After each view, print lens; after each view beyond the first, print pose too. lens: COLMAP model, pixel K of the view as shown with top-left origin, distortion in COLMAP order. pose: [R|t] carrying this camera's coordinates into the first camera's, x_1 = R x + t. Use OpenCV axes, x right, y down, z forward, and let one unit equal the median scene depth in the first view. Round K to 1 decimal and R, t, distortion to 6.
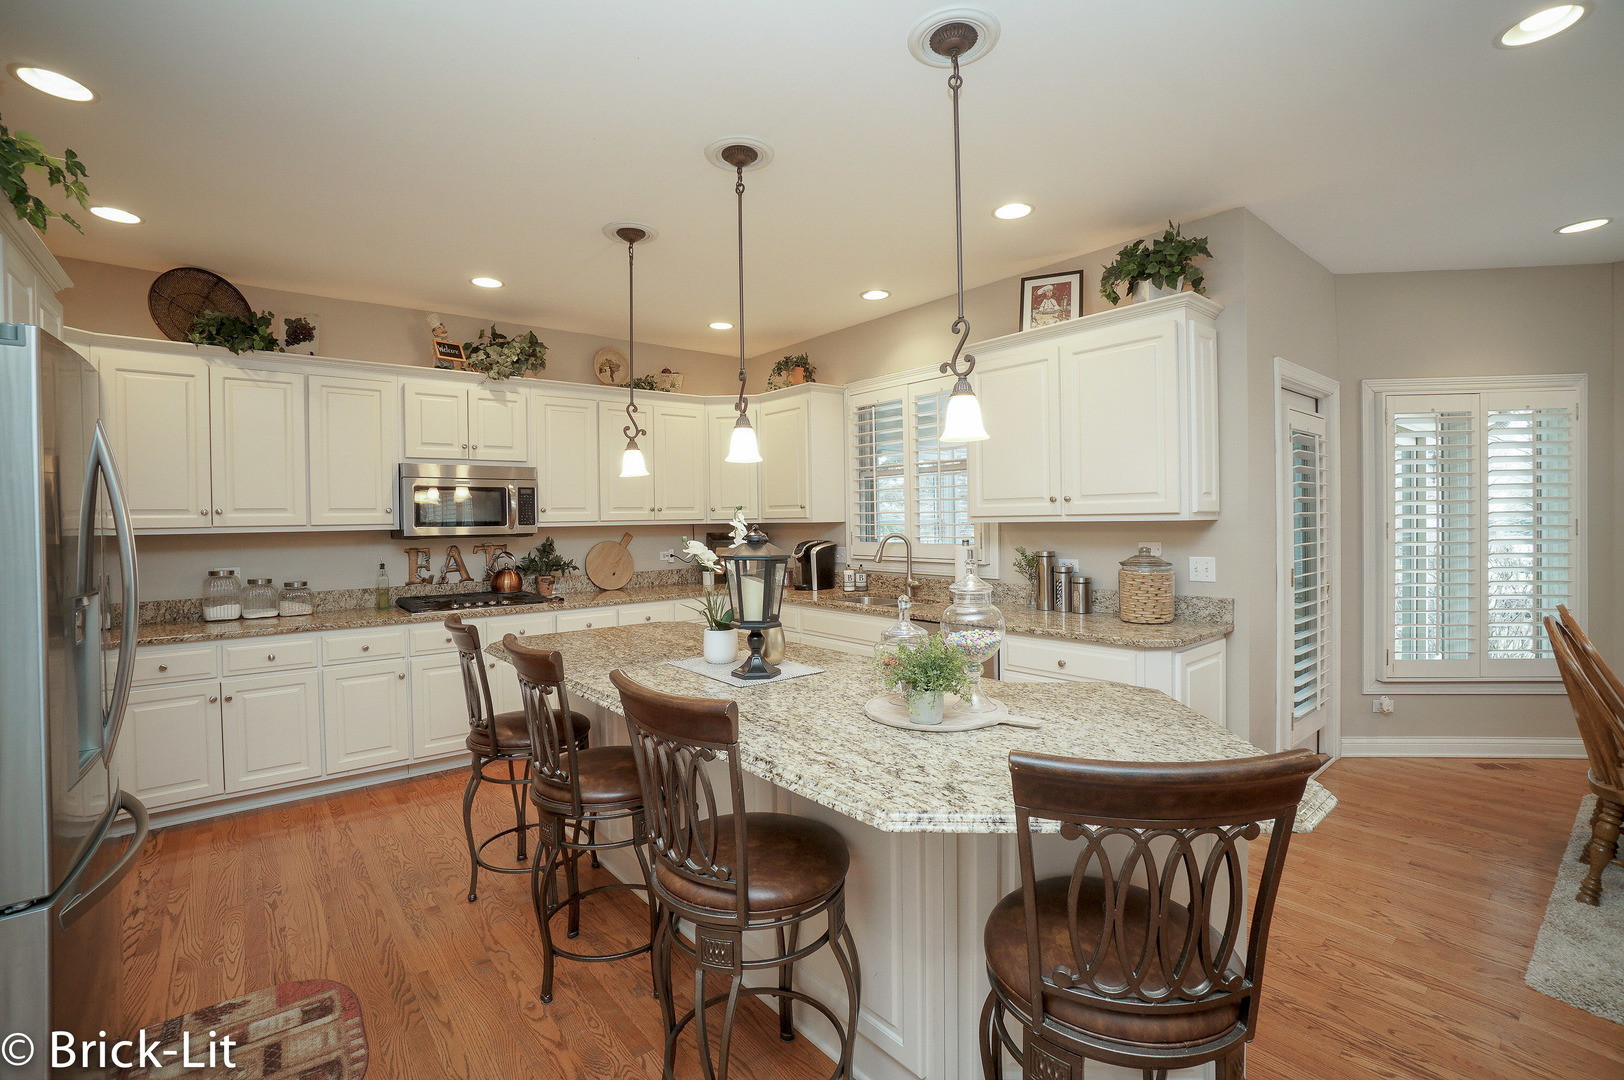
lens RADIAL K [[713.1, 0, 786.8], [0, 713.1, 531.1], [0, 0, 1]] dist [-0.044539, 0.010503]
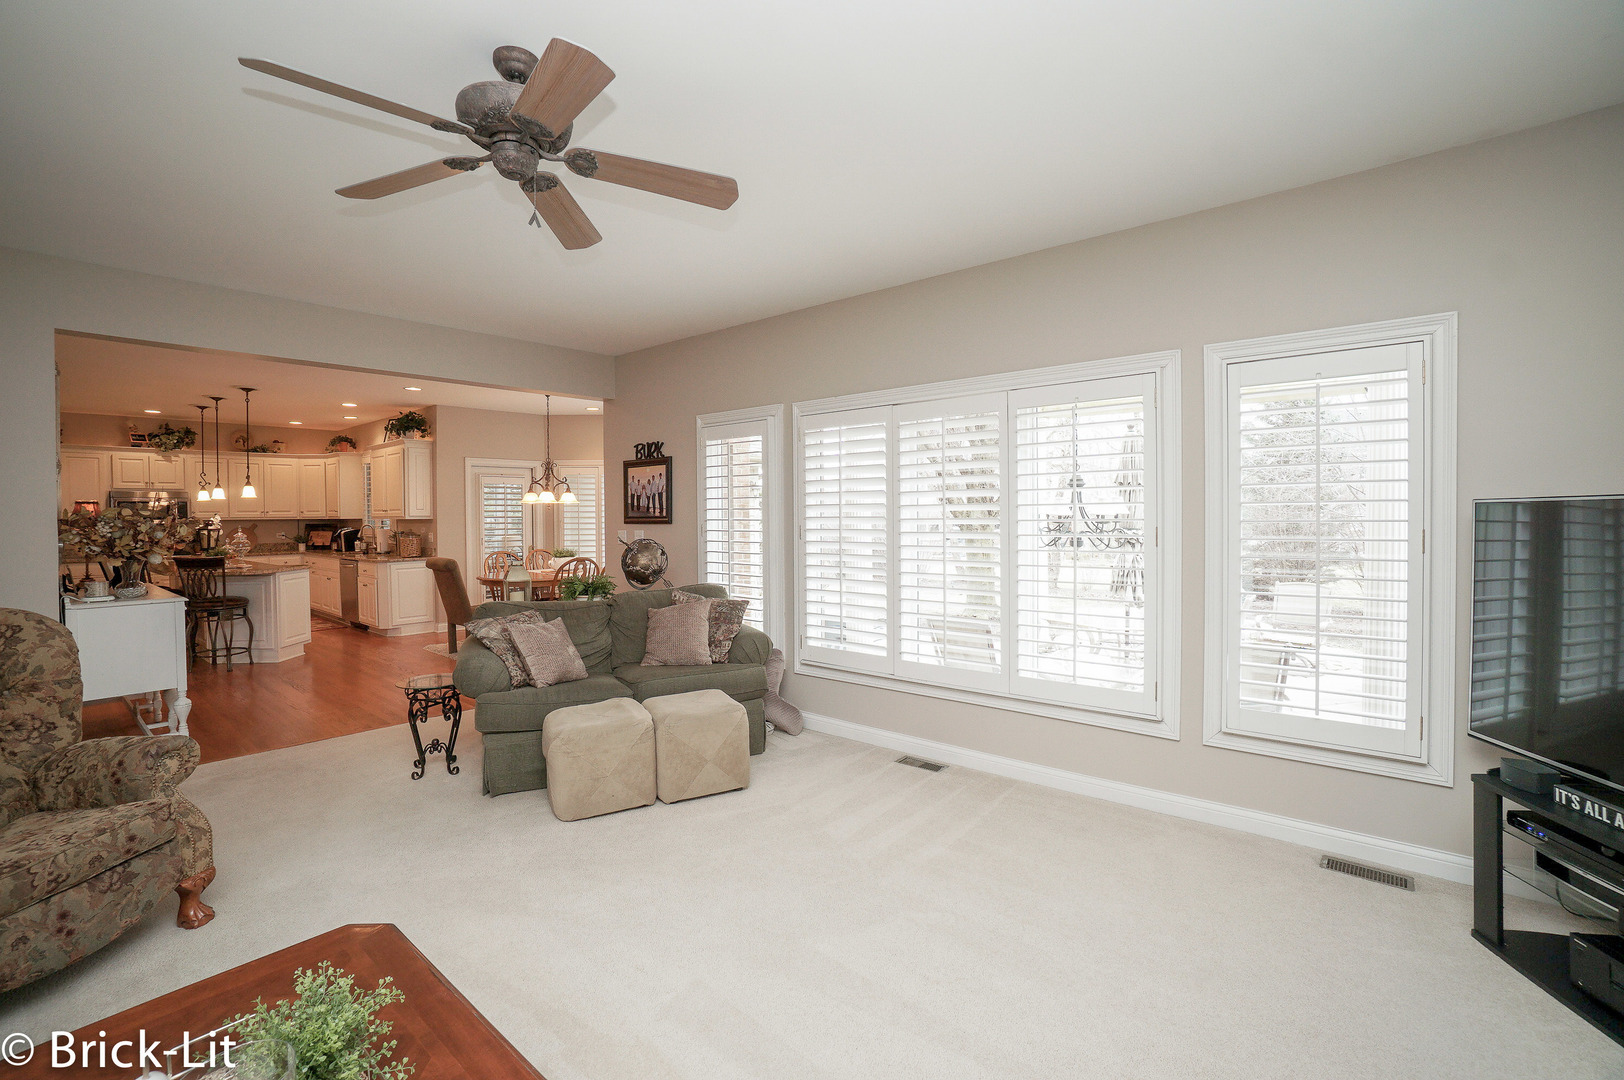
lens RADIAL K [[713.1, 0, 803.7], [0, 713.1, 528.6], [0, 0, 1]] dist [-0.044539, 0.010503]
pose [[0.982007, 0.004576, 0.188787, 1.088425], [-0.004959, 0.999986, 0.001556, 0.007077], [-0.188777, -0.002464, 0.982017, -1.413286]]
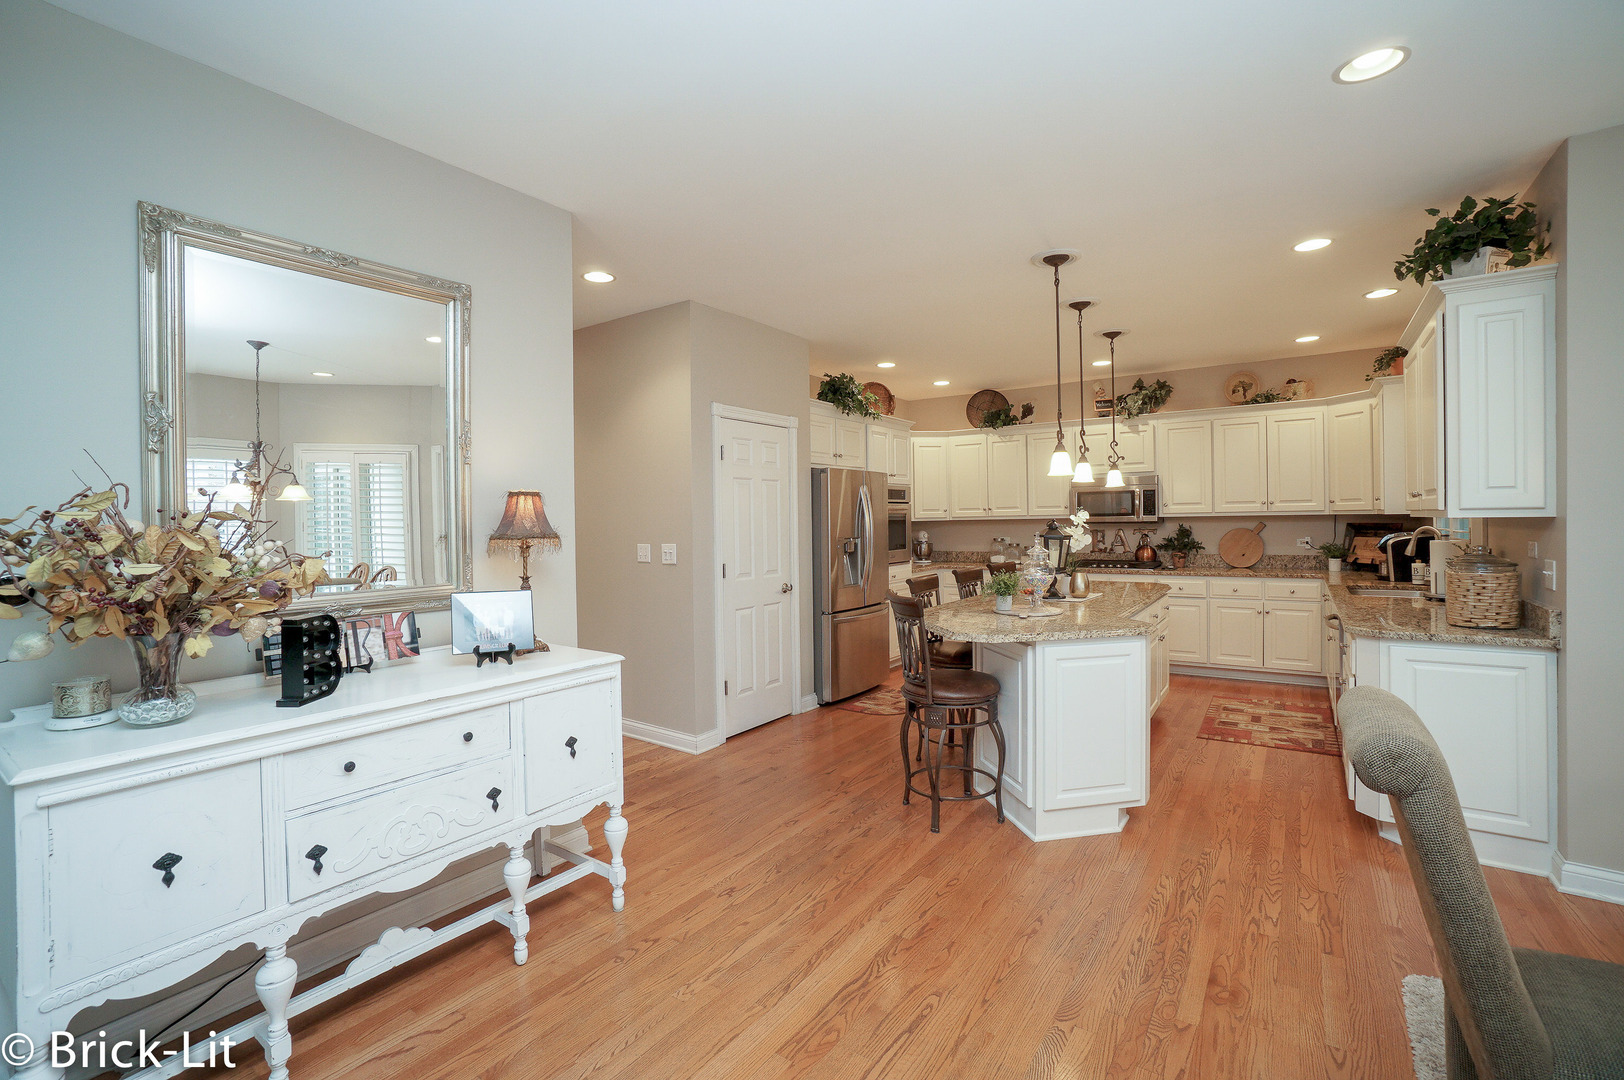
lens RADIAL K [[713.1, 0, 824.4], [0, 713.1, 527.9], [0, 0, 1]] dist [-0.044539, 0.010503]
pose [[0.298845, 0.023885, -0.954003, 0.829305], [-0.005415, 0.999713, 0.023333, -0.013448], [0.954286, -0.001807, 0.298889, -0.070095]]
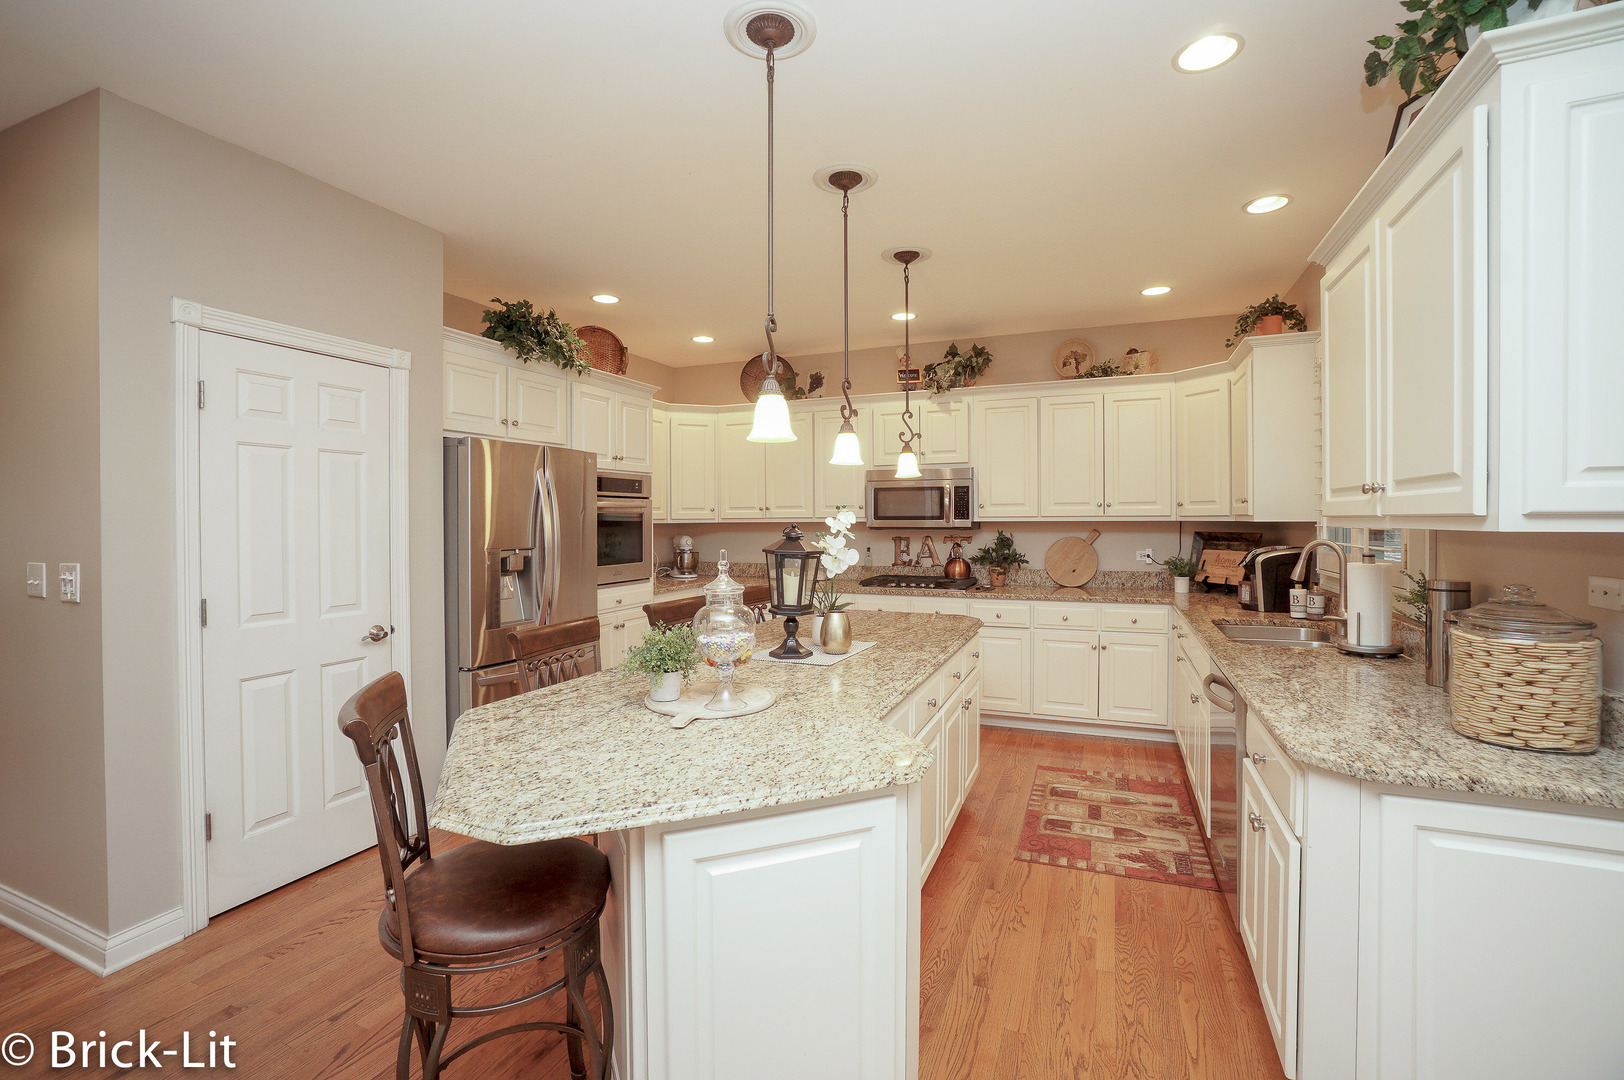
lens RADIAL K [[713.1, 0, 821.0], [0, 713.1, 526.3], [0, 0, 1]] dist [-0.044539, 0.010503]
pose [[0.491229, 0.024156, -0.870695, 0.509646], [-0.019383, 0.999671, 0.016799, -0.012607], [0.870815, 0.008625, 0.491536, 0.258411]]
